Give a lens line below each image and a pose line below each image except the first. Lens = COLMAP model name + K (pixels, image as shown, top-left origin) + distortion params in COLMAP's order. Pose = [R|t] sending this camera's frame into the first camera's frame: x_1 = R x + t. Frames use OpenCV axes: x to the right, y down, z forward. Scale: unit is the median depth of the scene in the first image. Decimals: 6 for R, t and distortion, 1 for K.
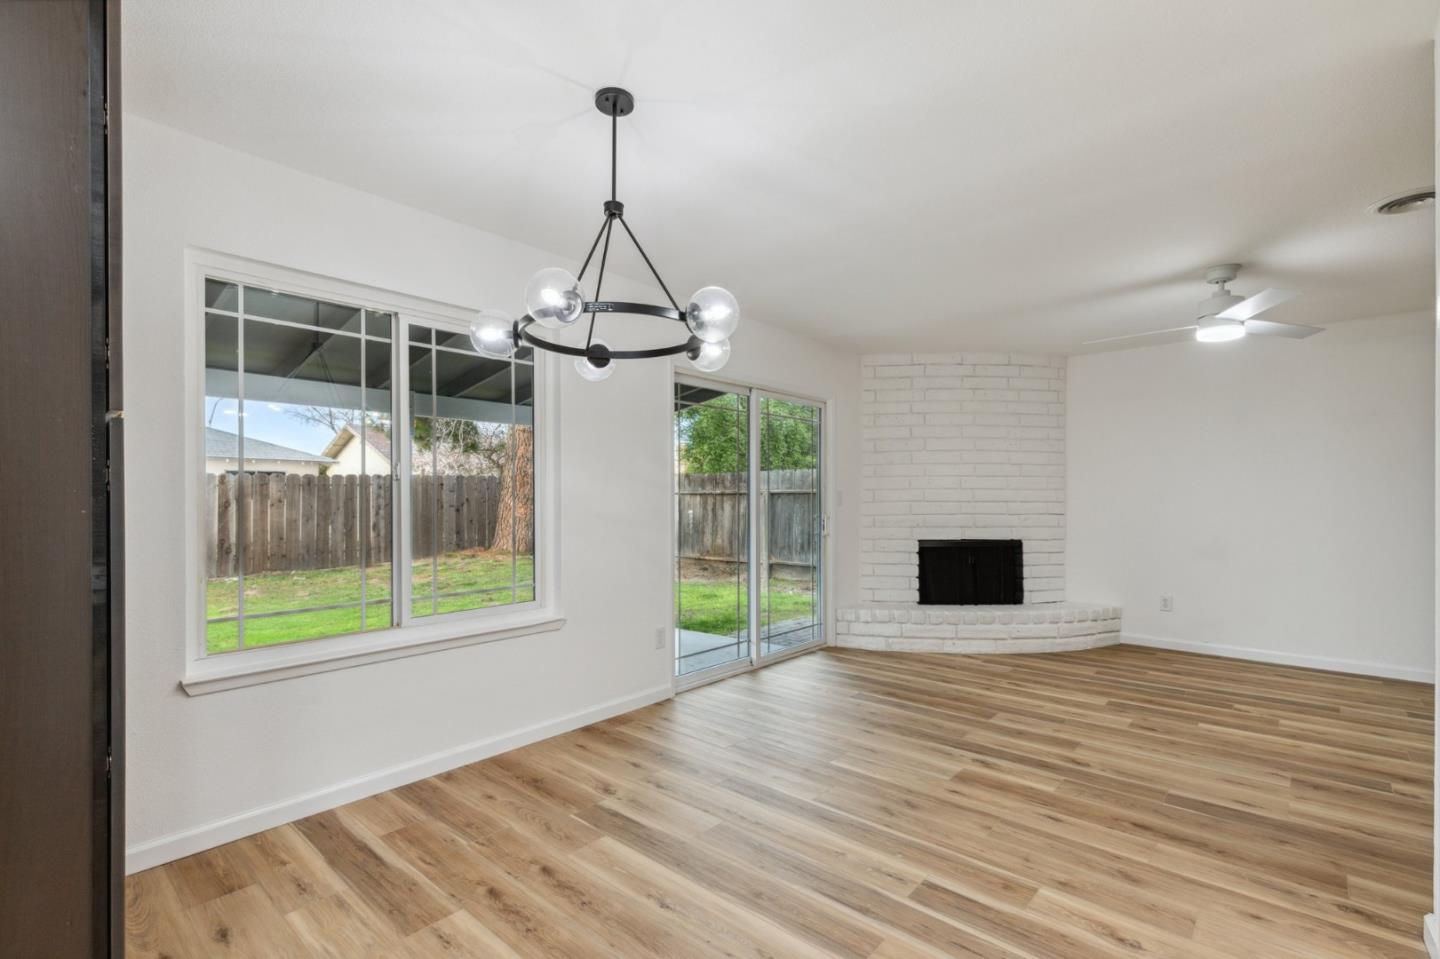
lens RADIAL K [[659.6, 0, 720.3], [0, 659.6, 487.3], [0, 0, 1]] dist [0.014635, -0.002241]
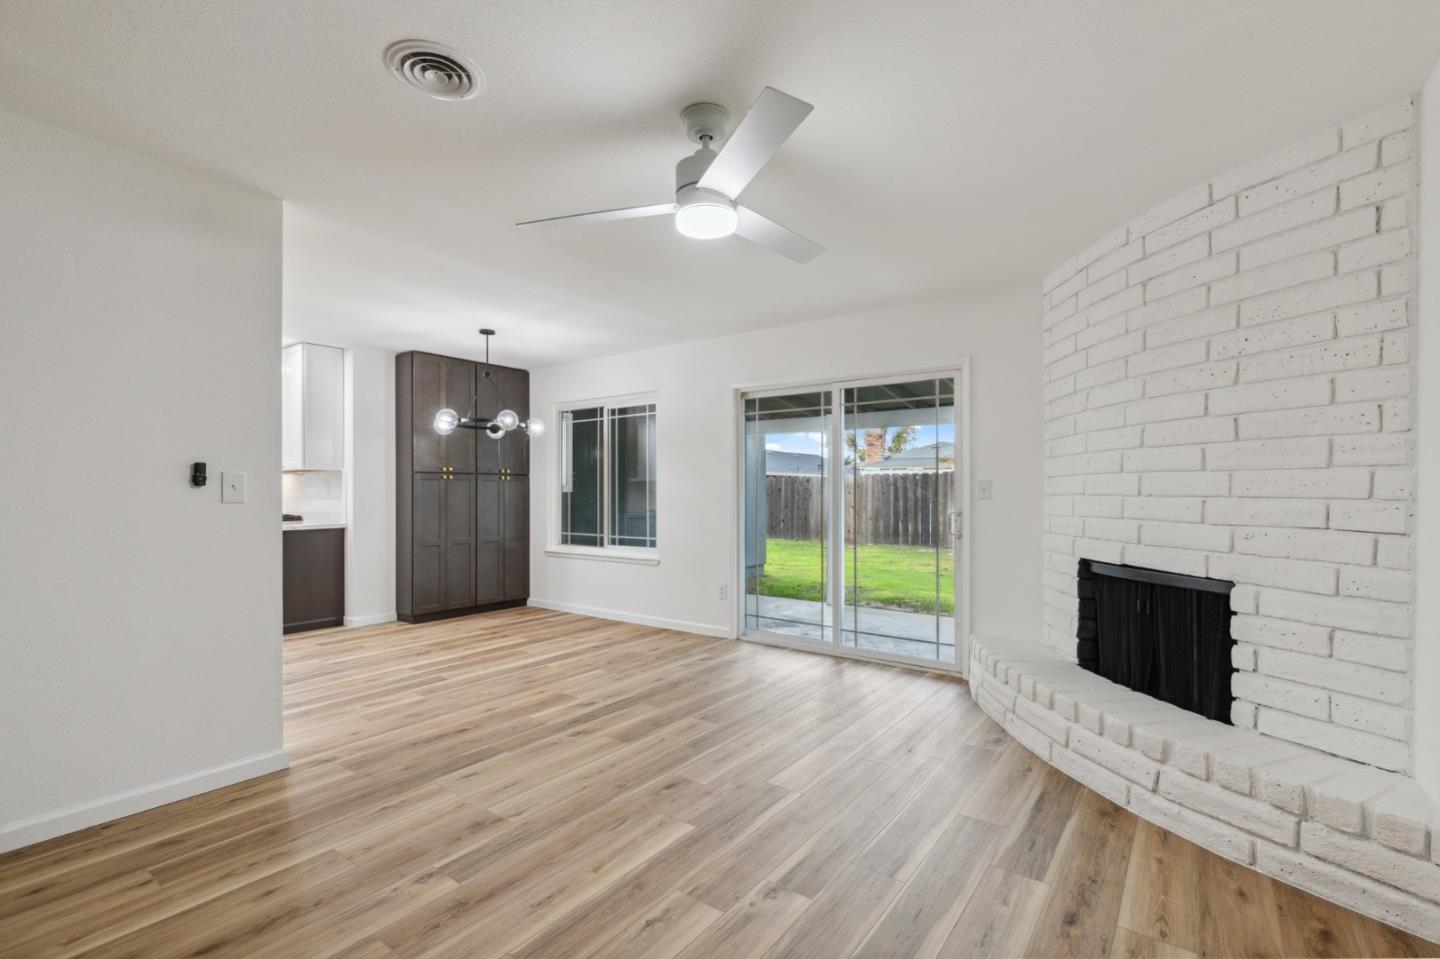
lens RADIAL K [[659.6, 0, 728.0], [0, 659.6, 488.1], [0, 0, 1]] dist [0.014635, -0.002241]
pose [[0.077335, -0.000532, -0.997005, 1.203317], [0.016686, 0.999860, 0.000760, 0.011970], [0.996866, -0.016694, 0.077333, 0.856918]]
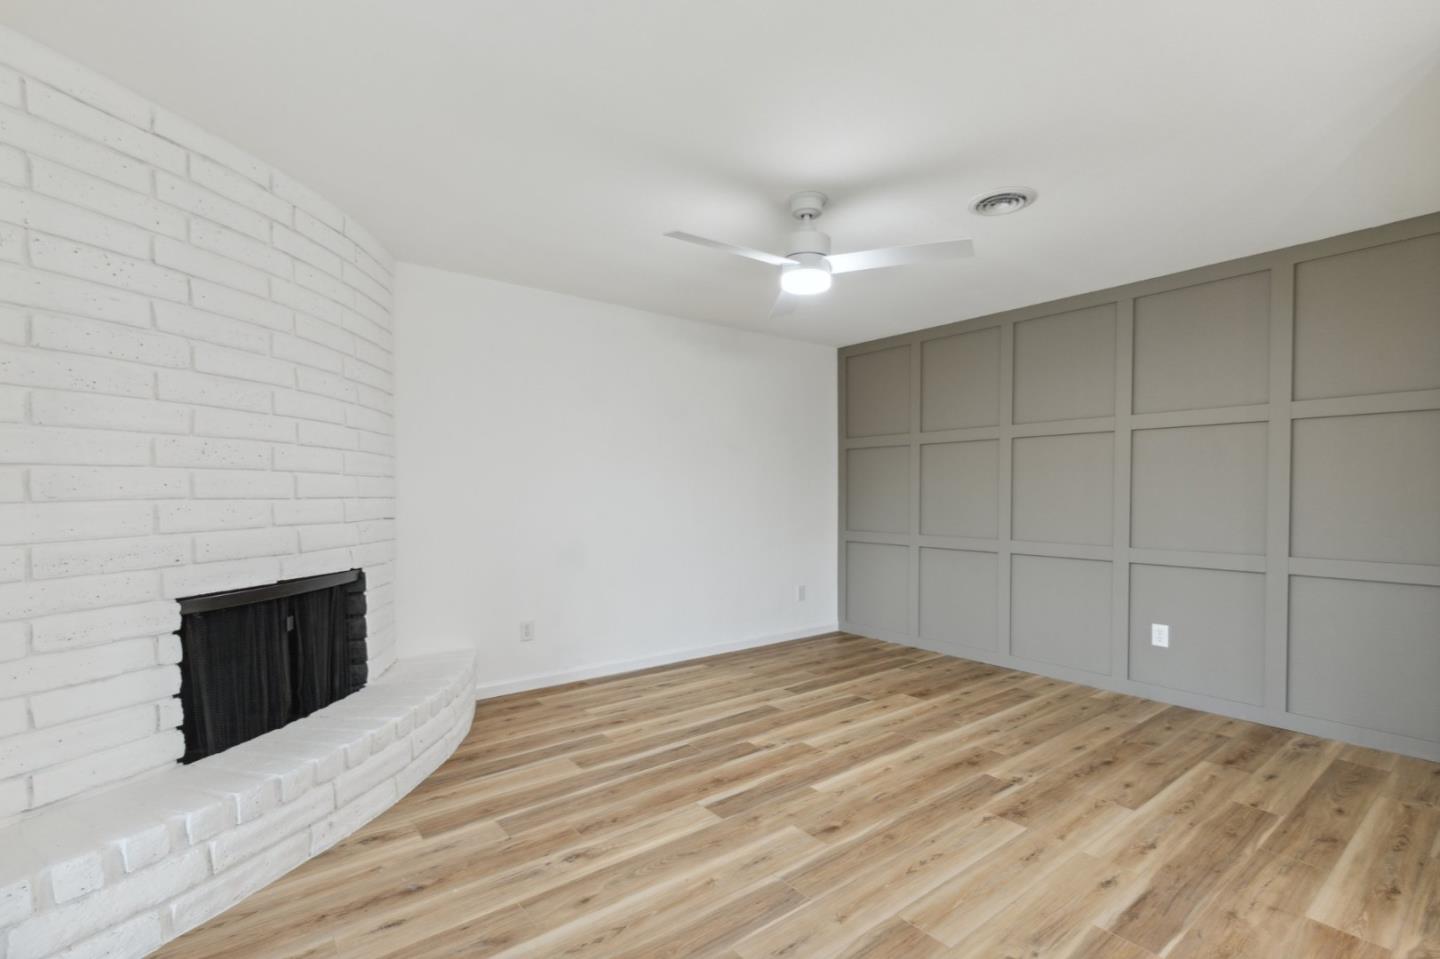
lens RADIAL K [[659.6, 0, 728.1], [0, 659.6, 505.2], [0, 0, 1]] dist [0.014635, -0.002241]
pose [[0.179465, -0.018666, 0.983587, -0.034640], [-0.019043, 0.999567, 0.022444, 0.013312], [-0.983580, -0.022759, 0.179032, 0.837467]]
